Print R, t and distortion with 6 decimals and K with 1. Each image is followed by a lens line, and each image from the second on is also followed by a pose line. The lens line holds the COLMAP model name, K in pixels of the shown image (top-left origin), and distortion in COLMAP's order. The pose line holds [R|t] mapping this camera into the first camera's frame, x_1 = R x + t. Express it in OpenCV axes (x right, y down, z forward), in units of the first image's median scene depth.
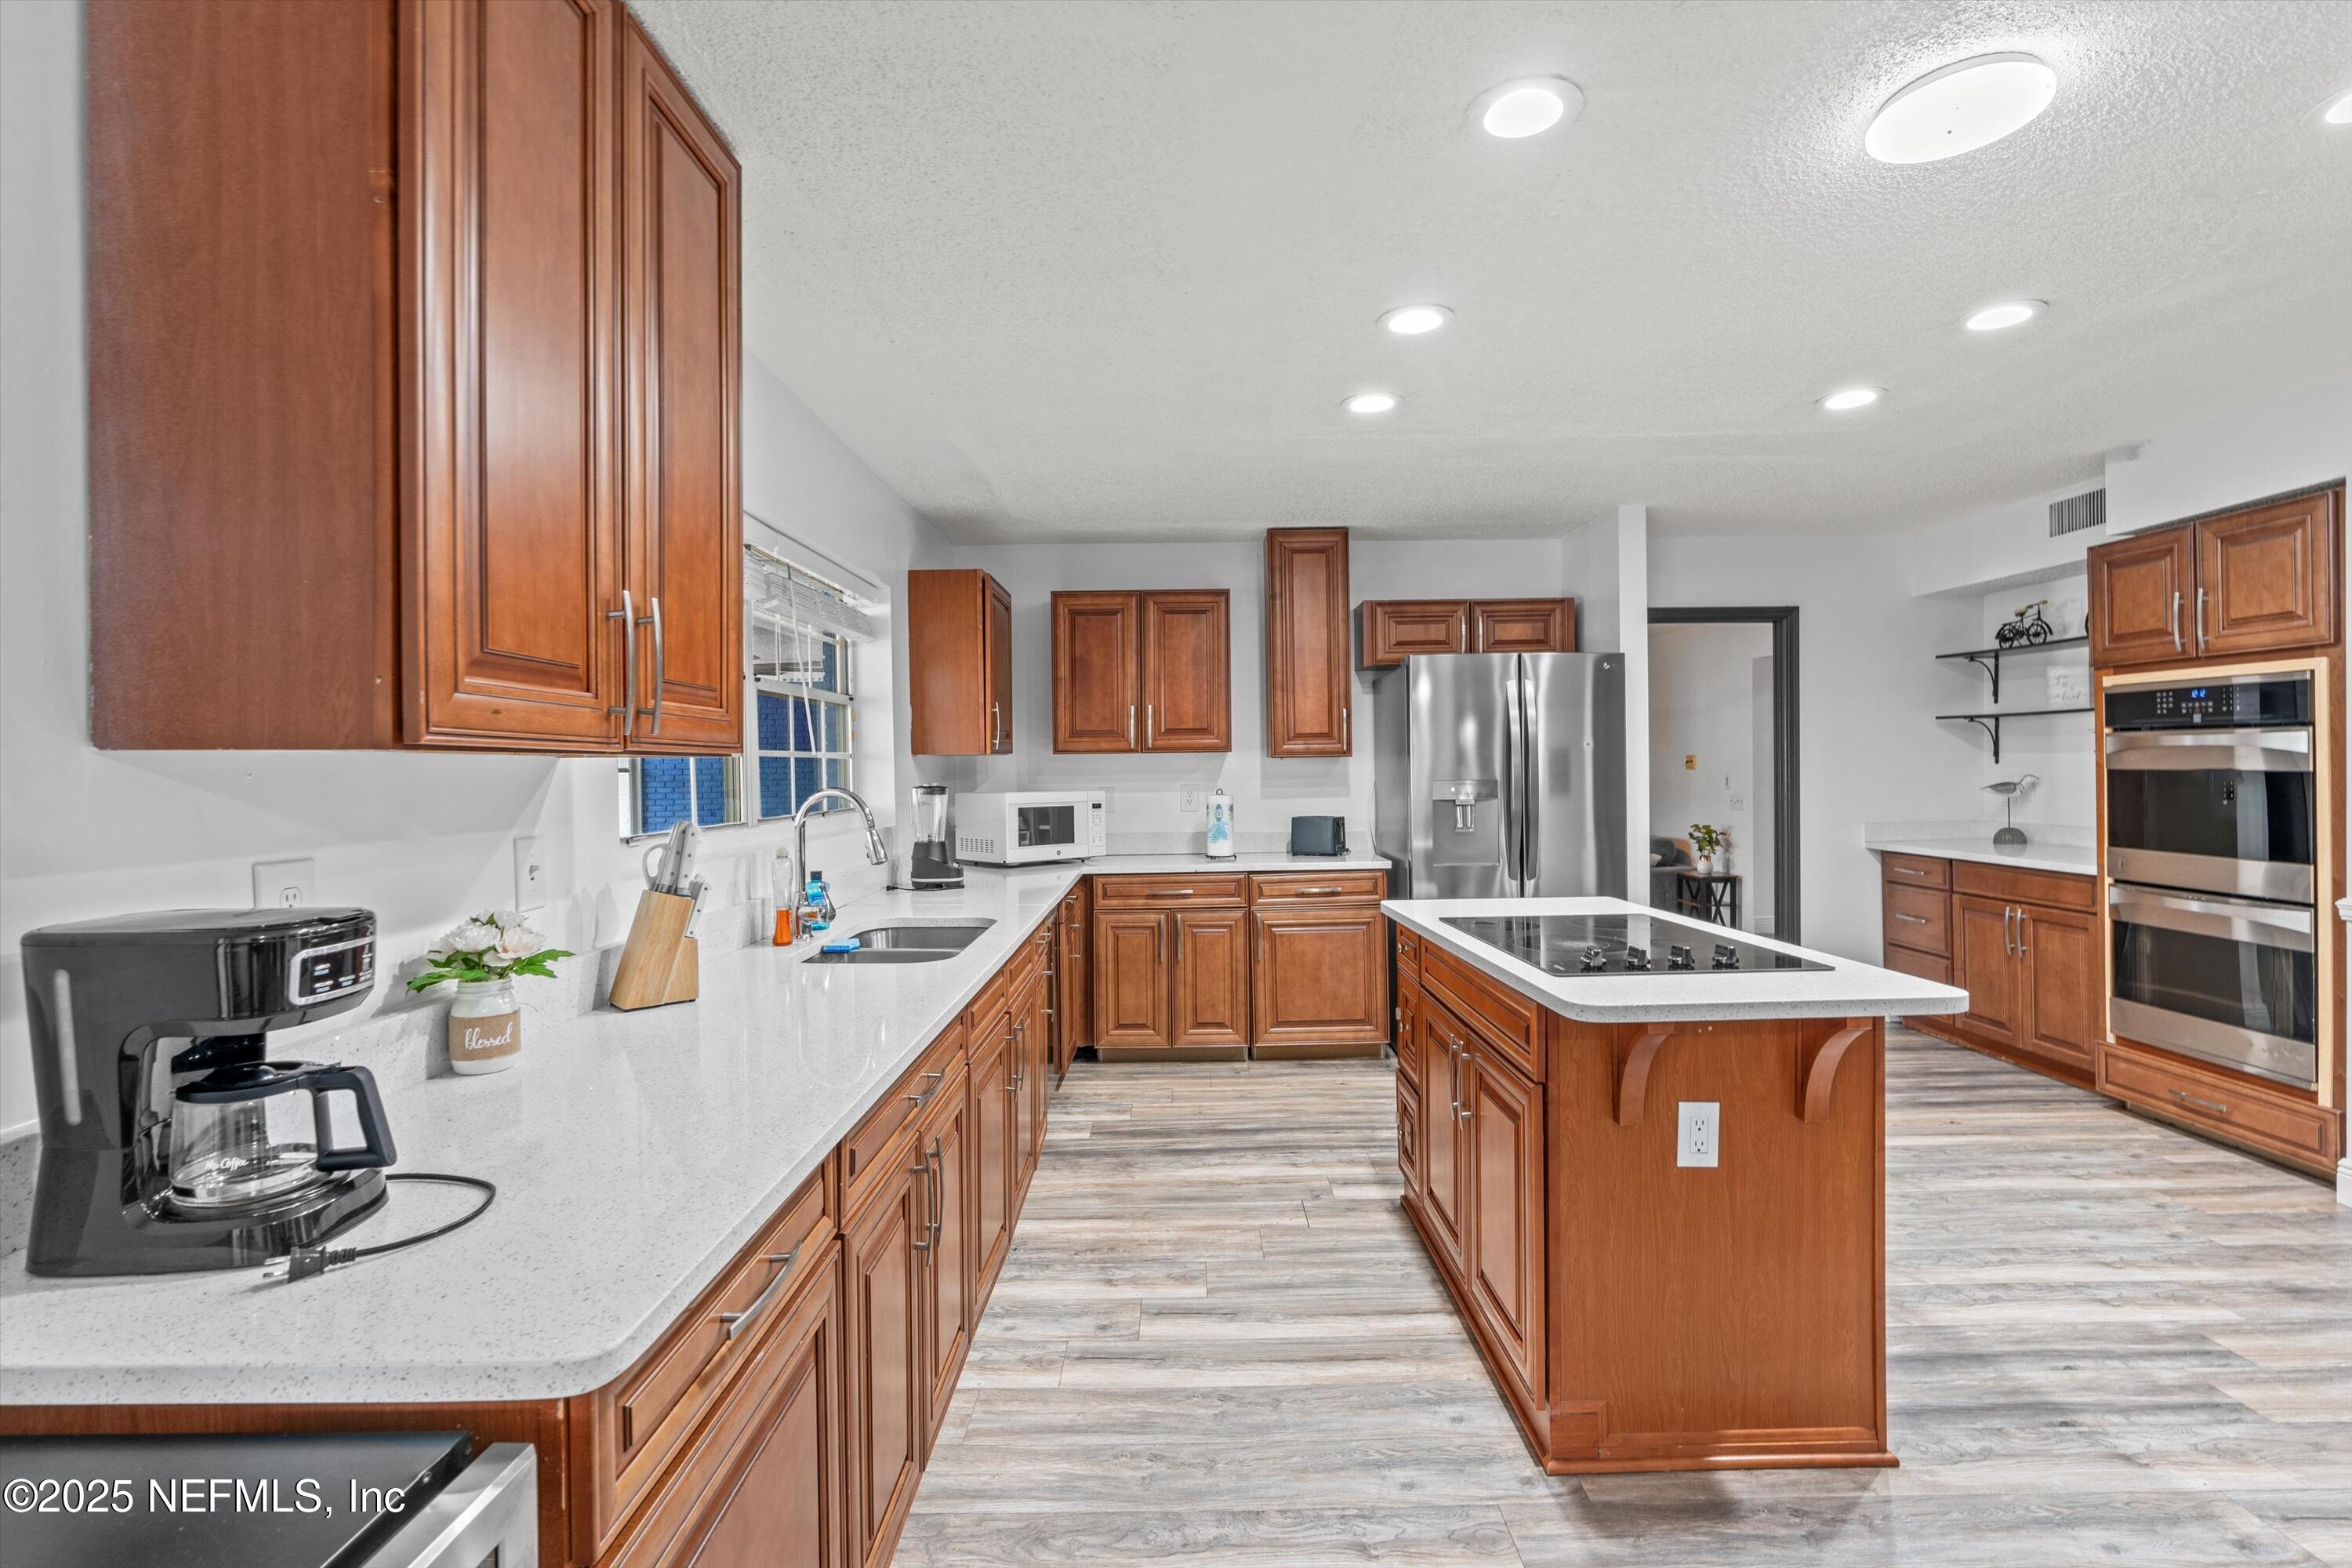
lens RADIAL K [[1080.4, 0, 1179.2], [0, 1080.4, 779.5], [0, 0, 1]] dist [-0.006586, 0.001727]
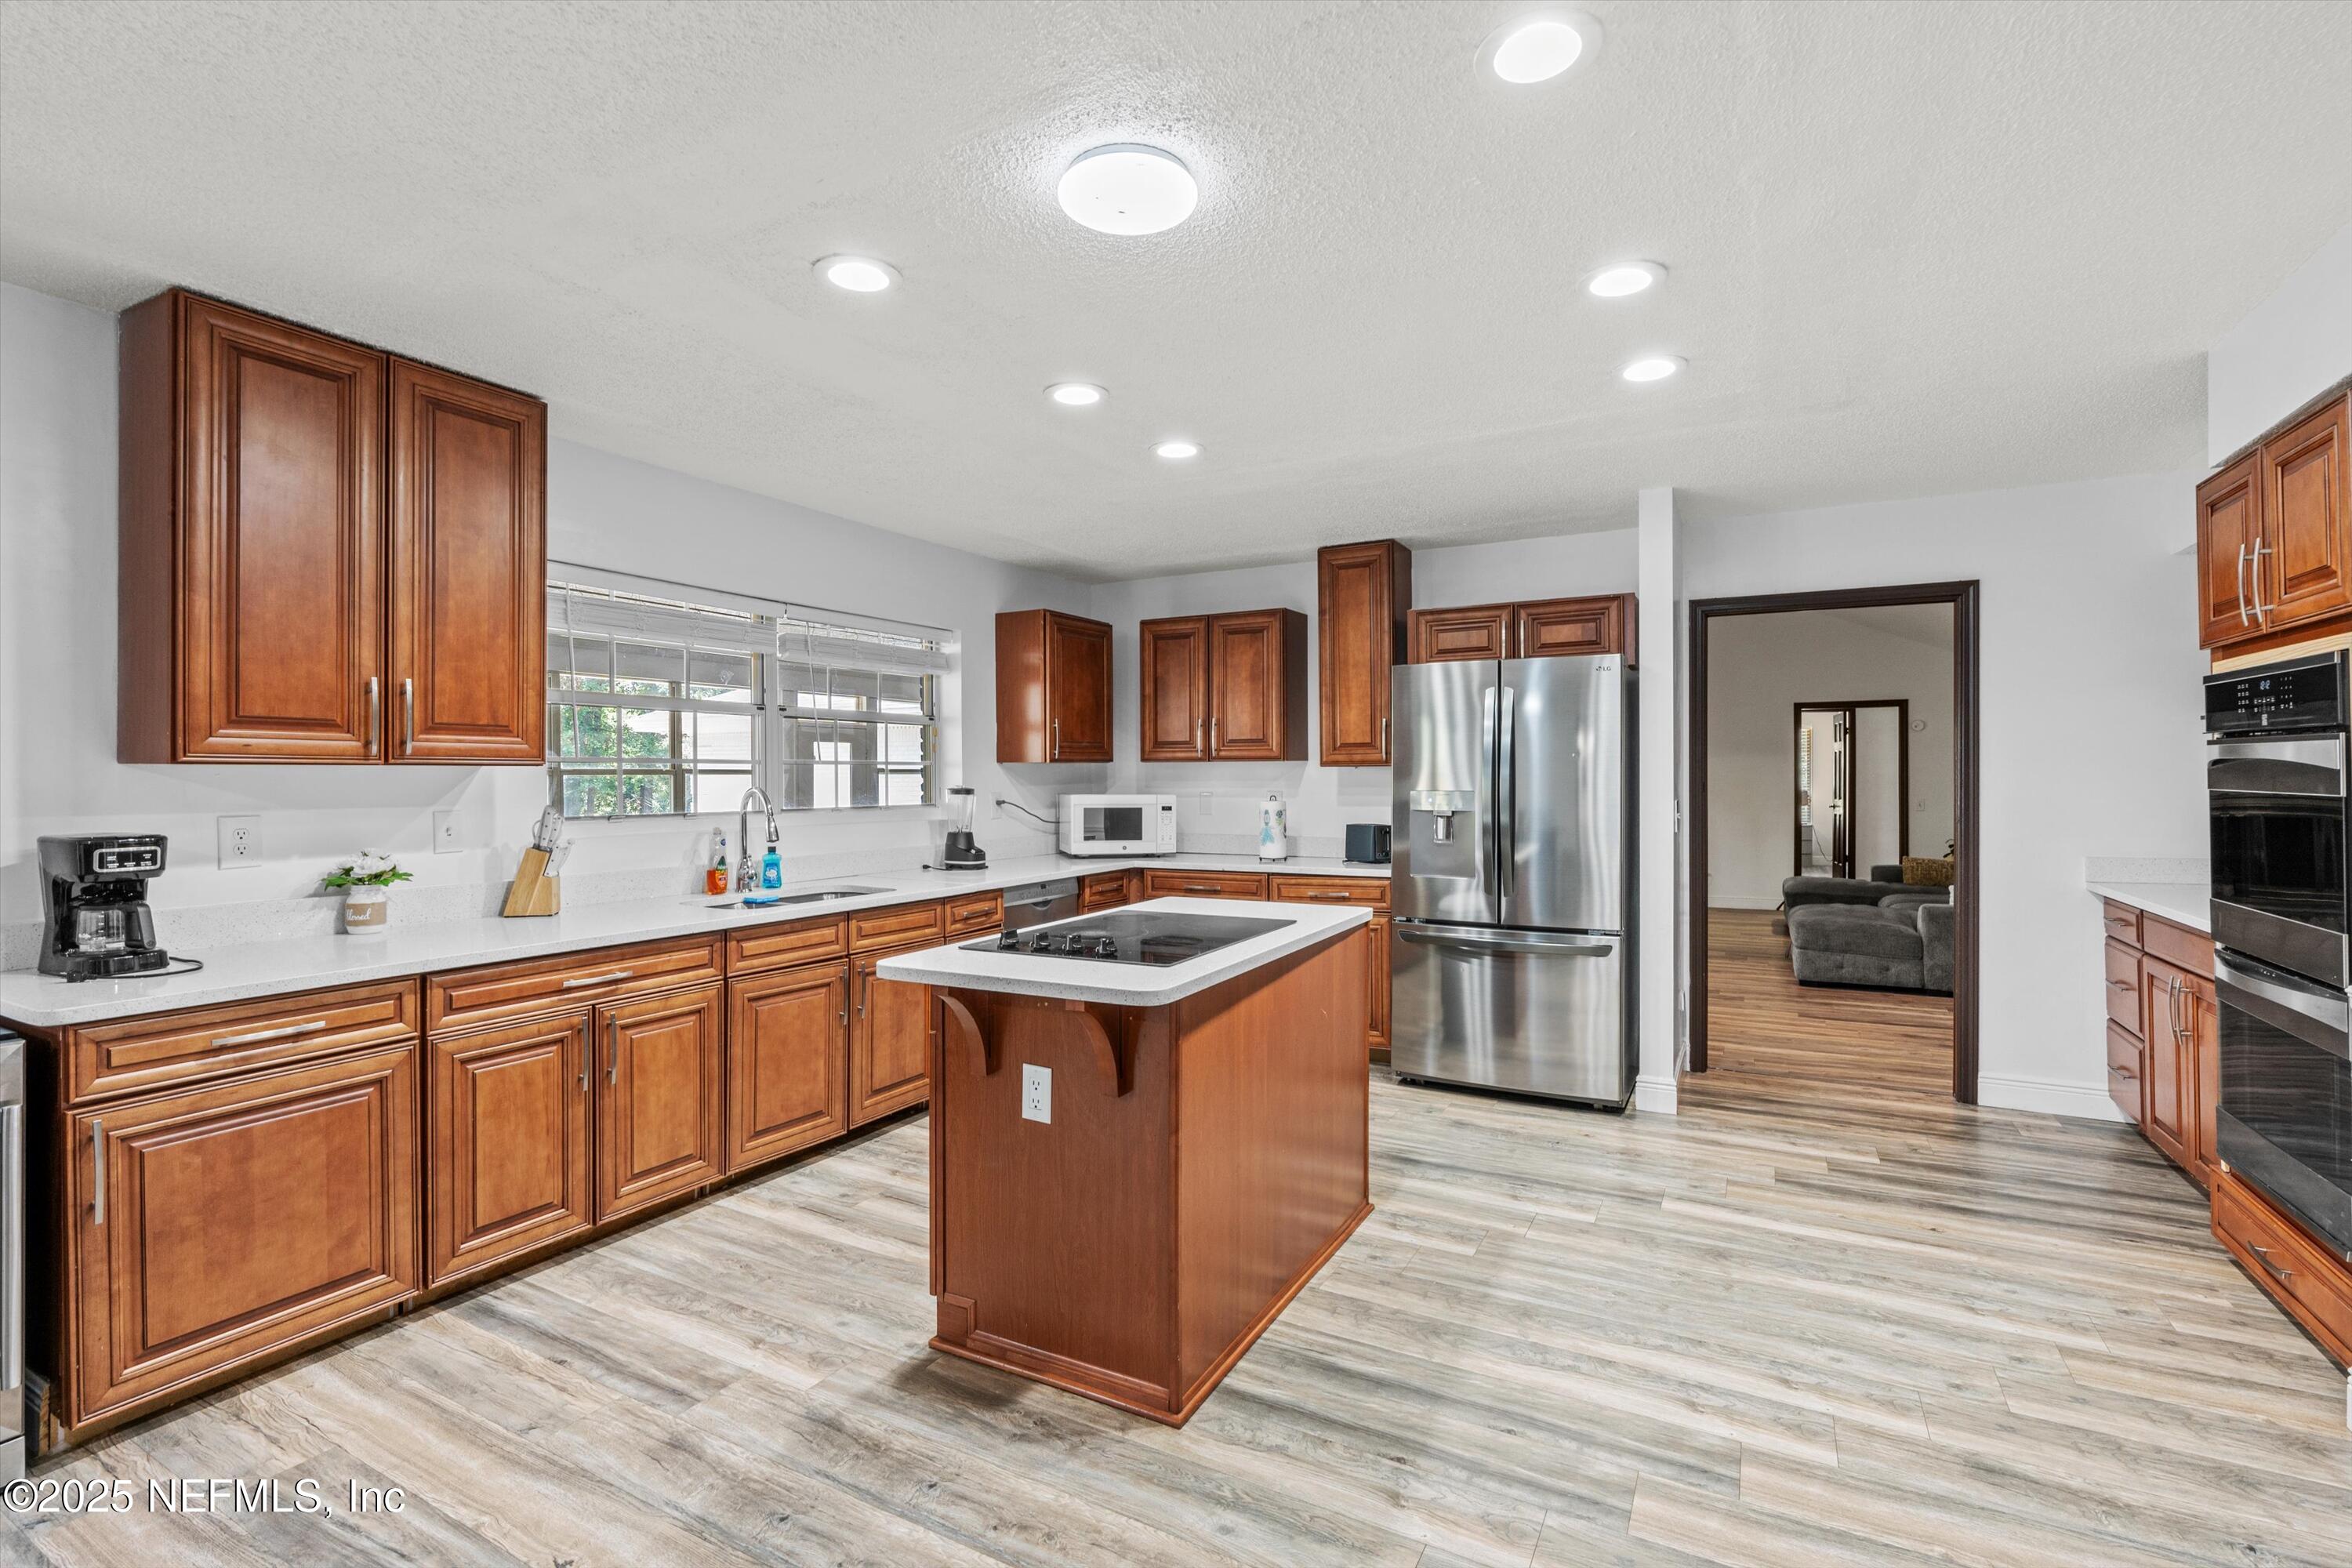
lens RADIAL K [[1080.4, 0, 1174.4], [0, 1080.4, 780.6], [0, 0, 1]] dist [-0.006586, 0.001727]
pose [[0.870439, 0.012826, -0.492109, 0.674868], [-0.014294, 0.999898, 0.000779, -0.007752], [0.492068, 0.006356, 0.870533, 0.028405]]
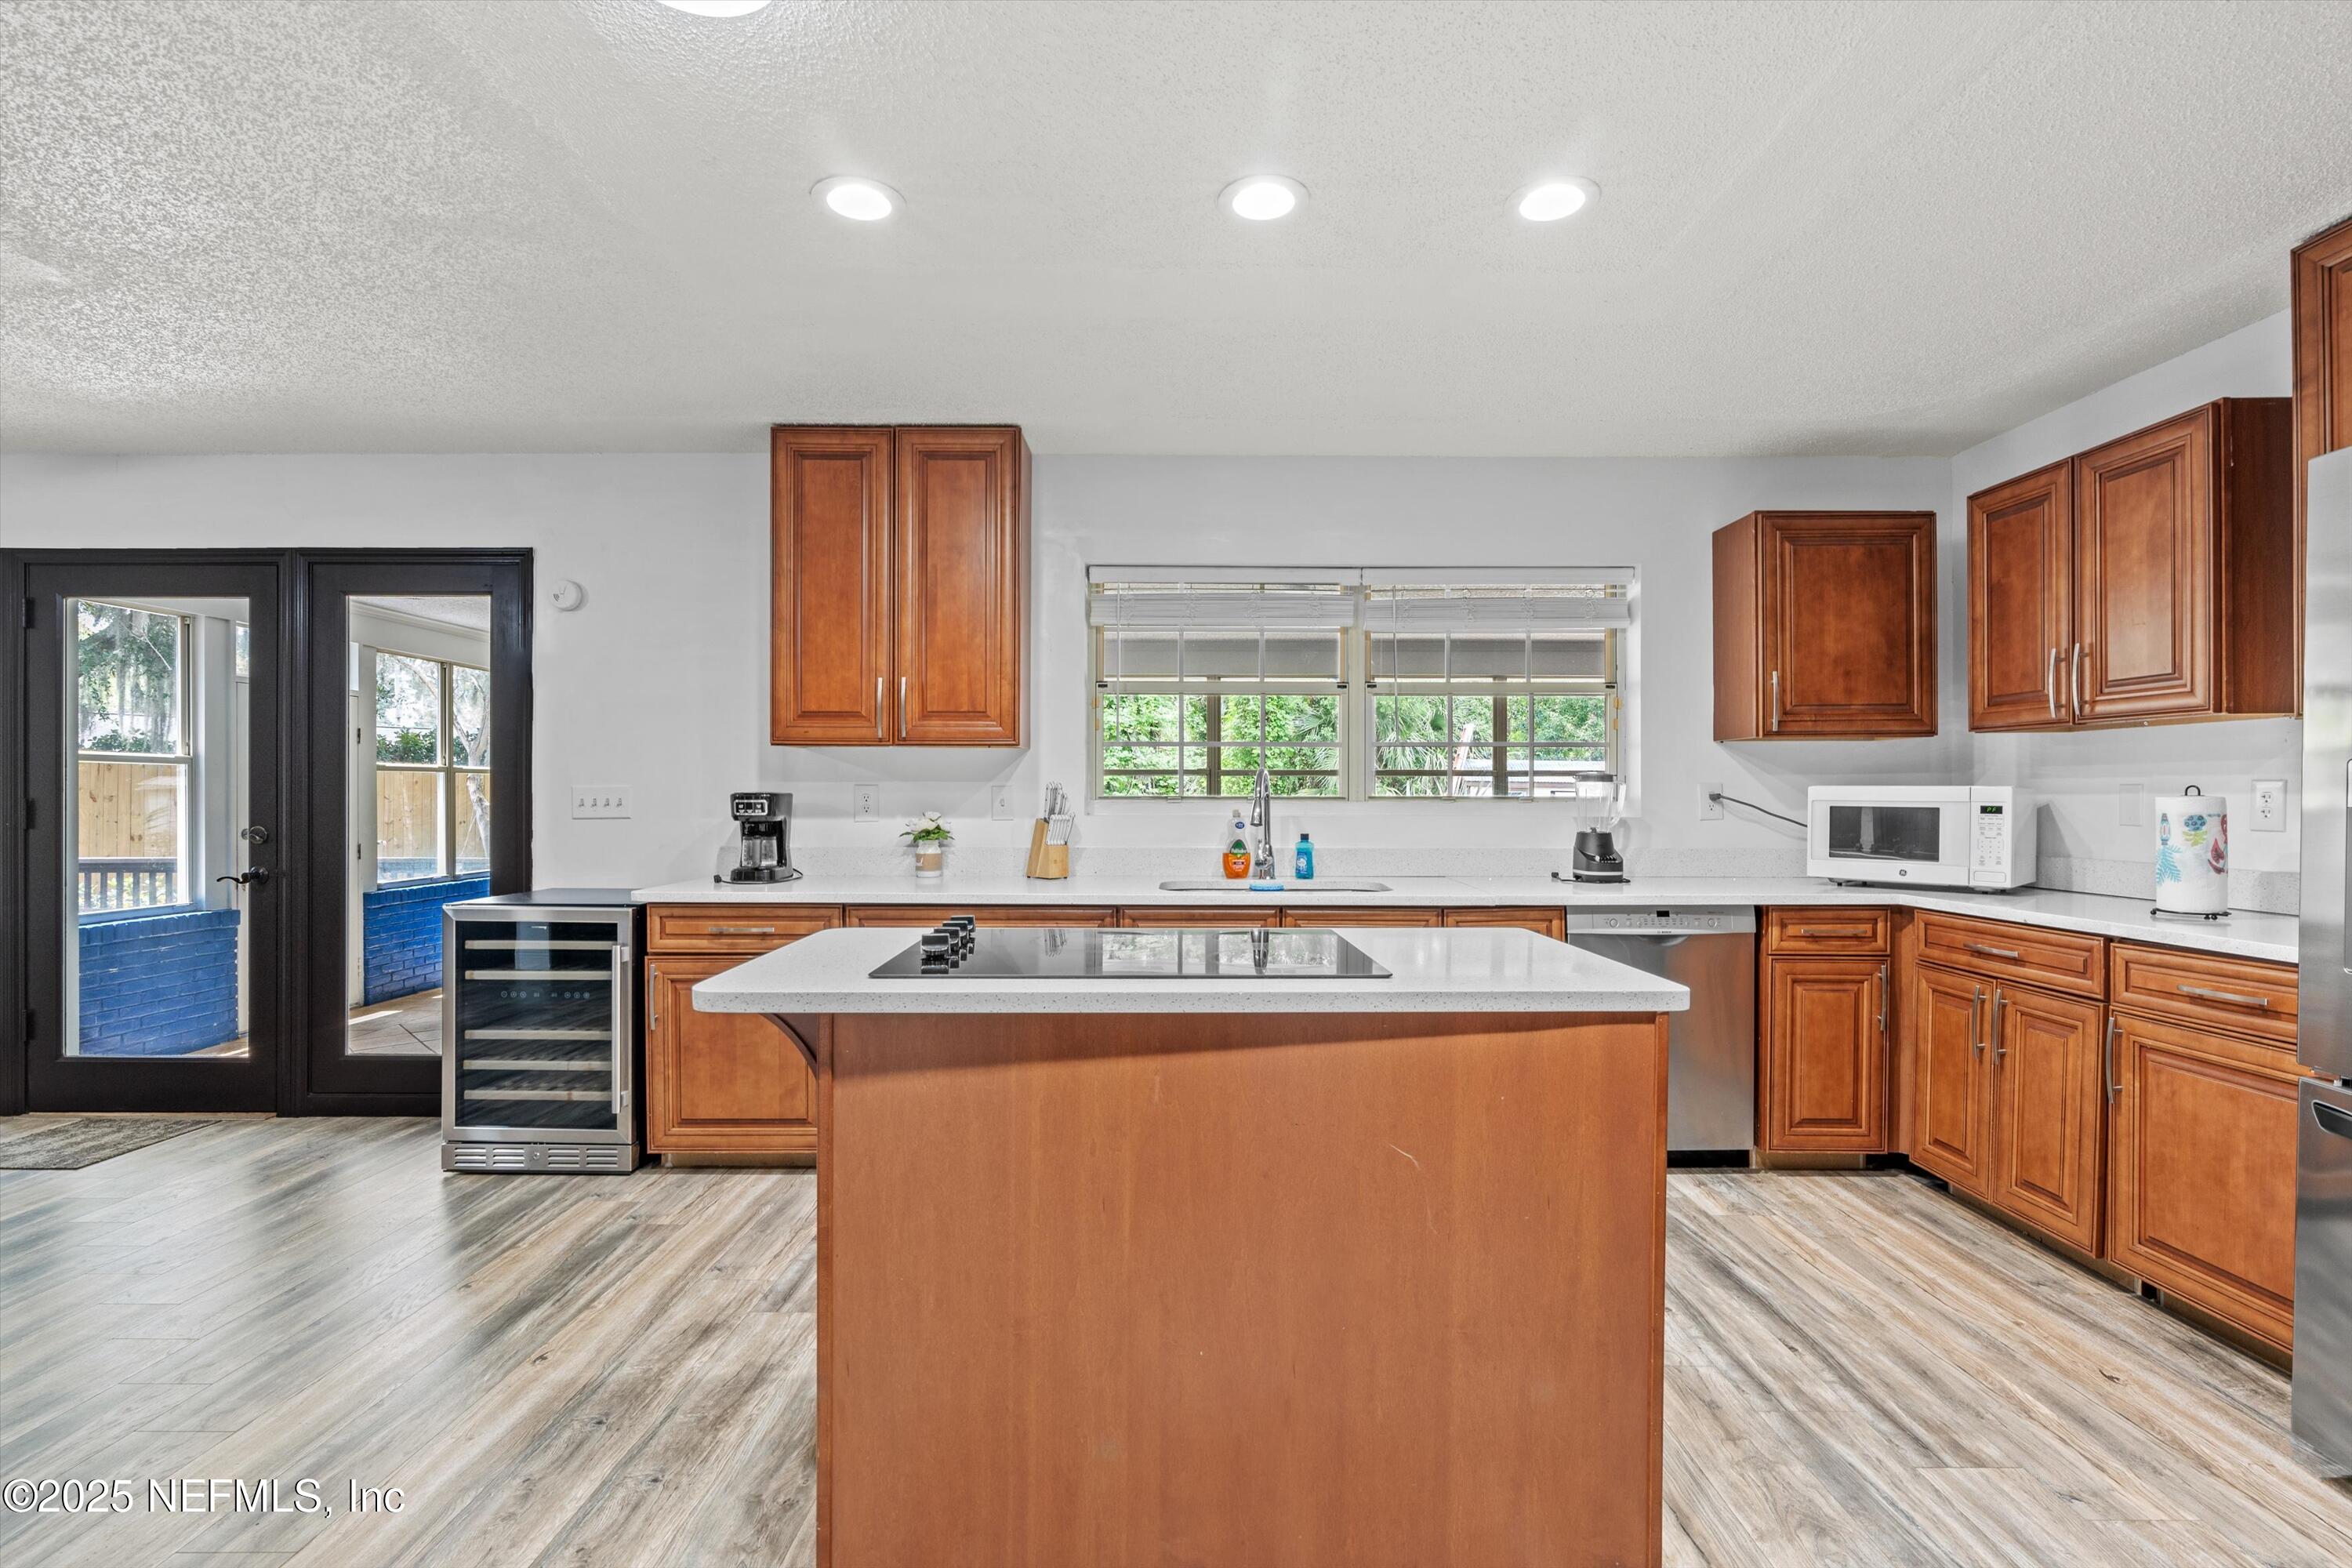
lens RADIAL K [[1080.4, 0, 1173.3], [0, 1080.4, 803.5], [0, 0, 1]] dist [-0.006586, 0.001727]
pose [[-0.016741, 0.022499, -0.999607, 0.805827], [-0.014475, 0.999637, 0.022742, 0.017937], [0.999755, 0.014850, -0.016410, 0.719410]]
